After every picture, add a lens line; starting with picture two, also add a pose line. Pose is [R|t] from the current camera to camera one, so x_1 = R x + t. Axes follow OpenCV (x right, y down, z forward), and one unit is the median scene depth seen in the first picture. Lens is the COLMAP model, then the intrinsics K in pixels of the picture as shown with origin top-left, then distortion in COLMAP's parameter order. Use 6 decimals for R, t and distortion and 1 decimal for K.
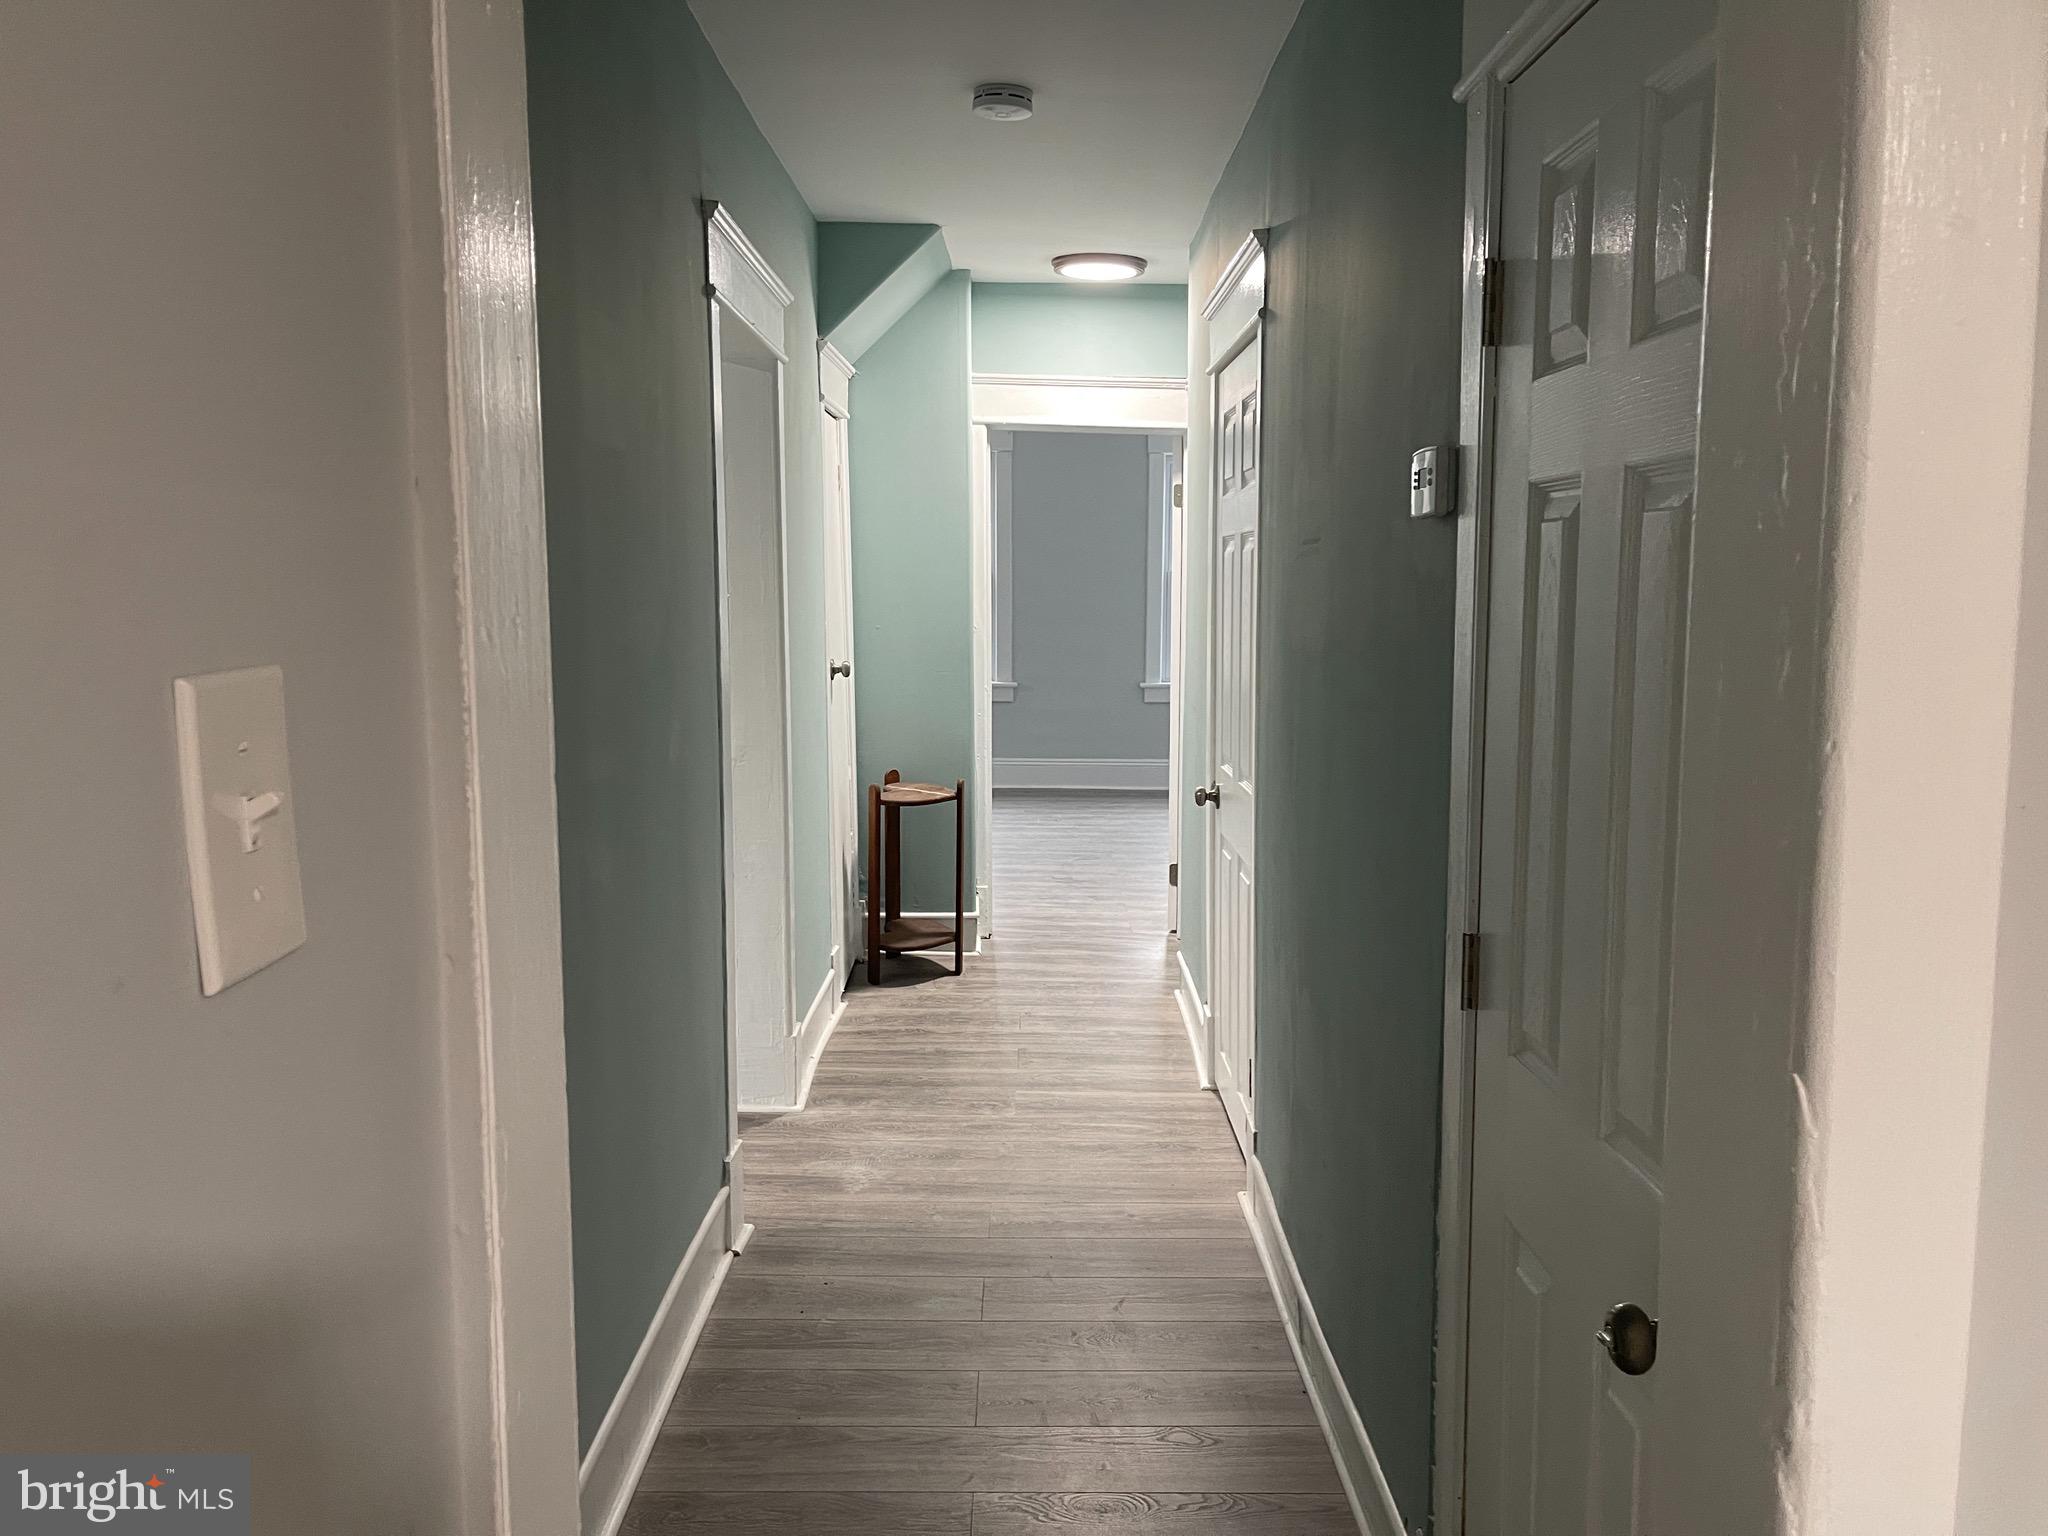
lens RADIAL K [[1539.9, 0, 1024.5], [0, 1539.9, 763.7], [0, 0, 1]] dist [0.073292, -0.085933]
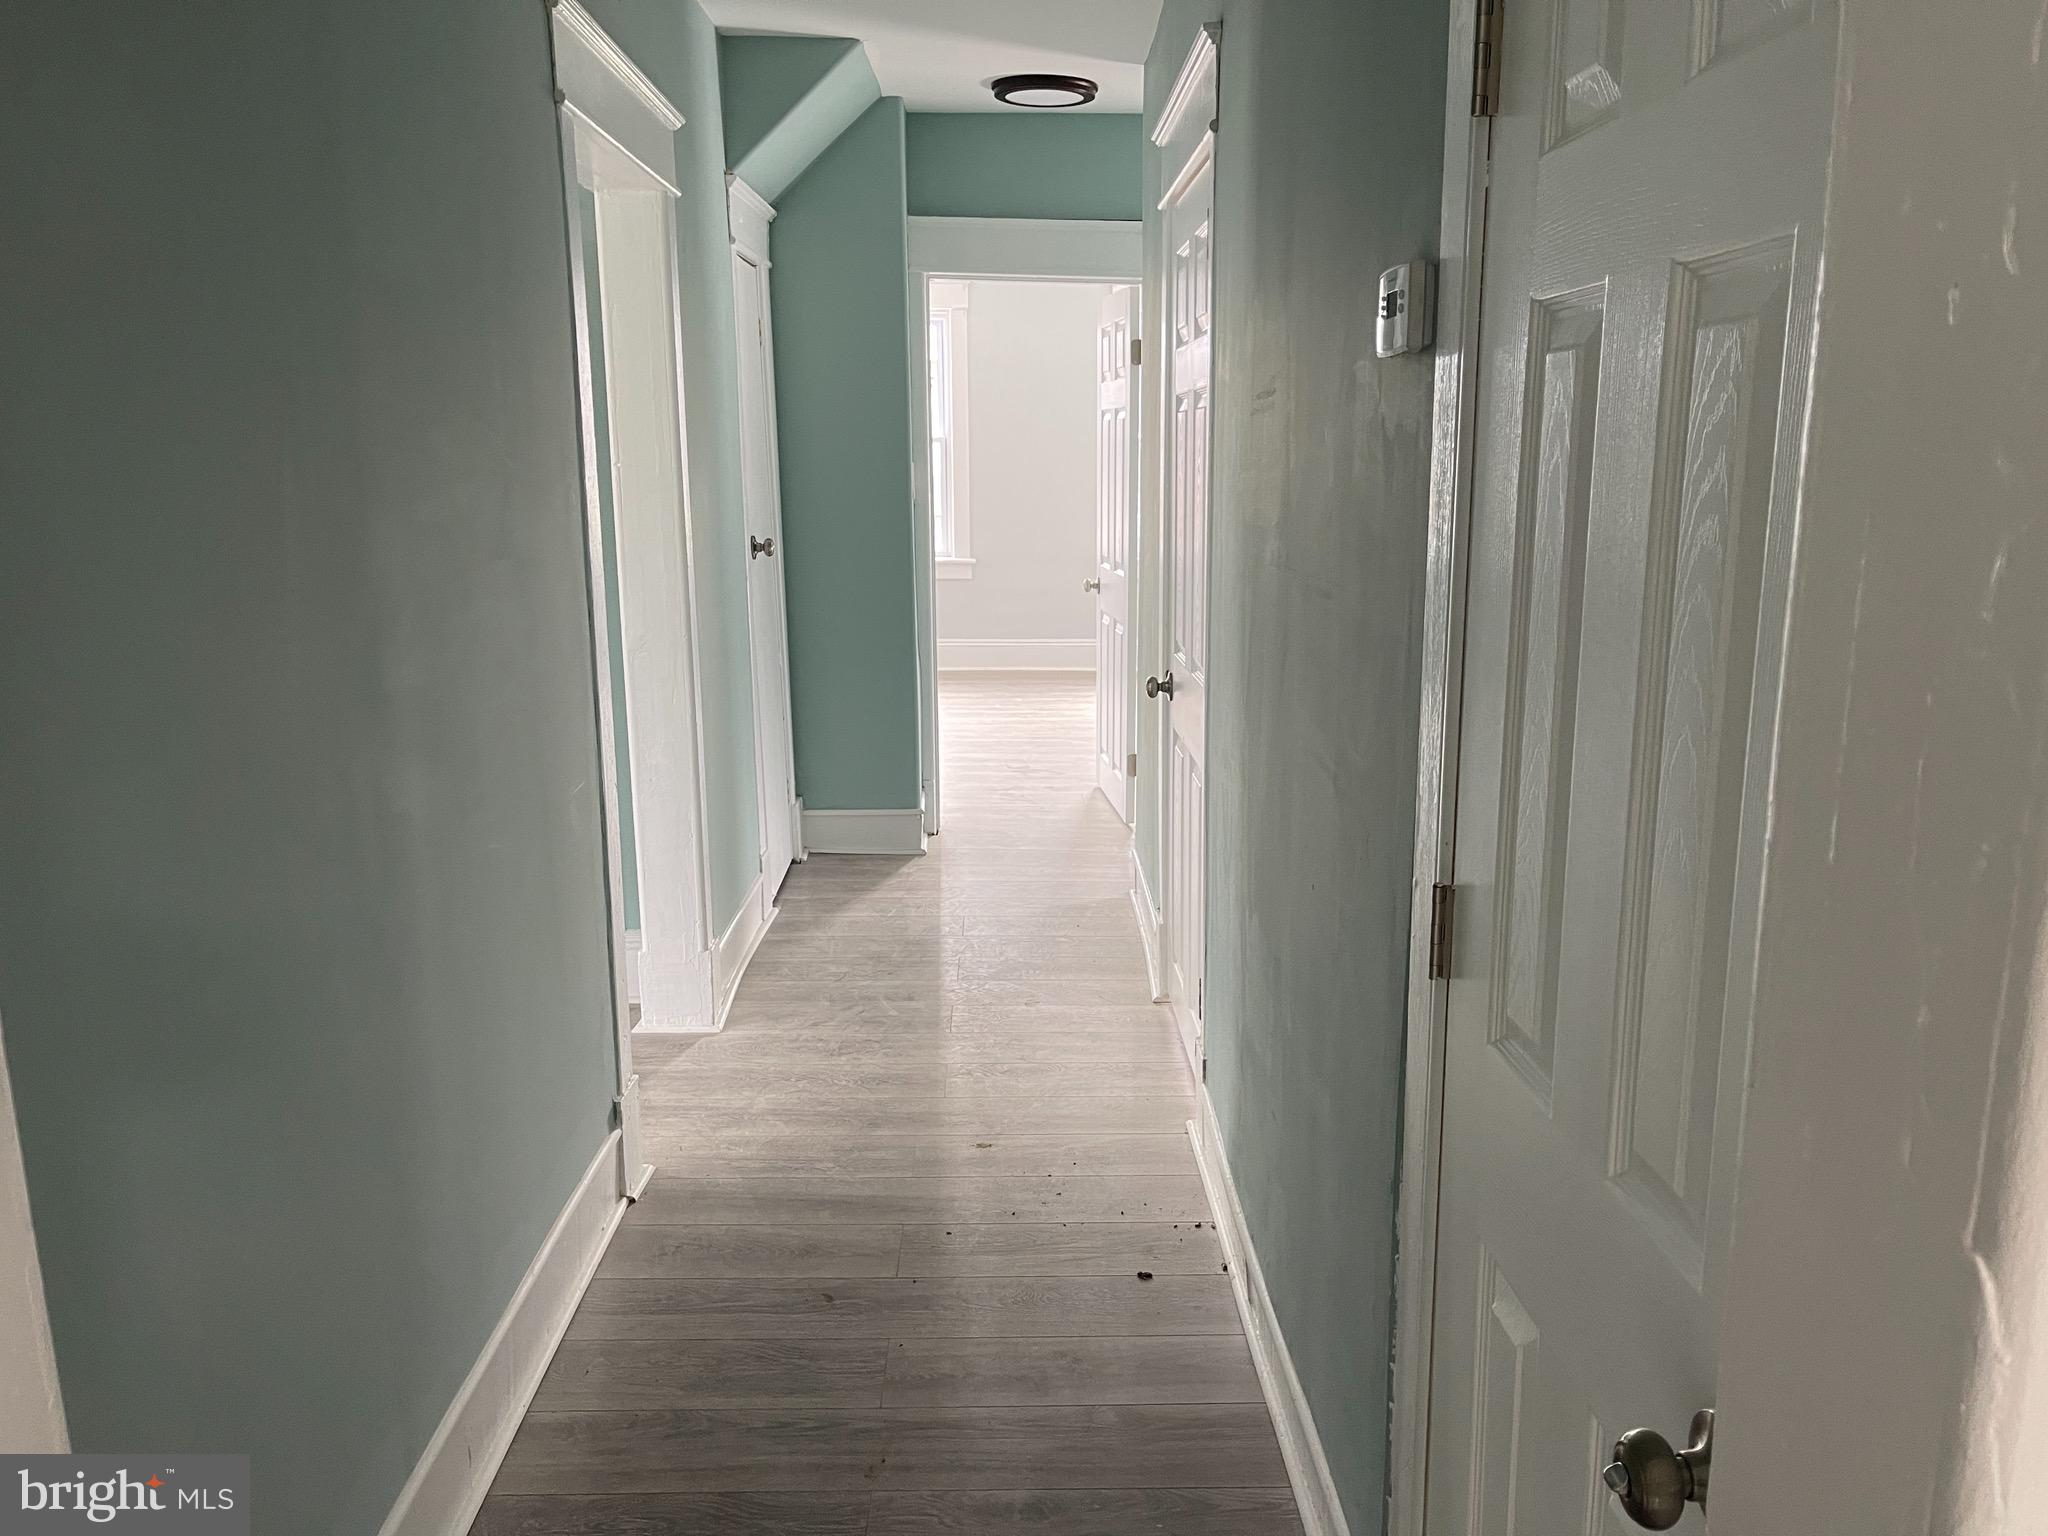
lens RADIAL K [[1539.9, 0, 1017.4], [0, 1539.9, 771.2], [0, 0, 1]] dist [0.073292, -0.085933]
pose [[0.999924, -0.008809, 0.008674, 0.054368], [0.008028, 0.996236, 0.086305, -0.017016], [-0.009402, -0.086228, 0.996231, 0.185205]]
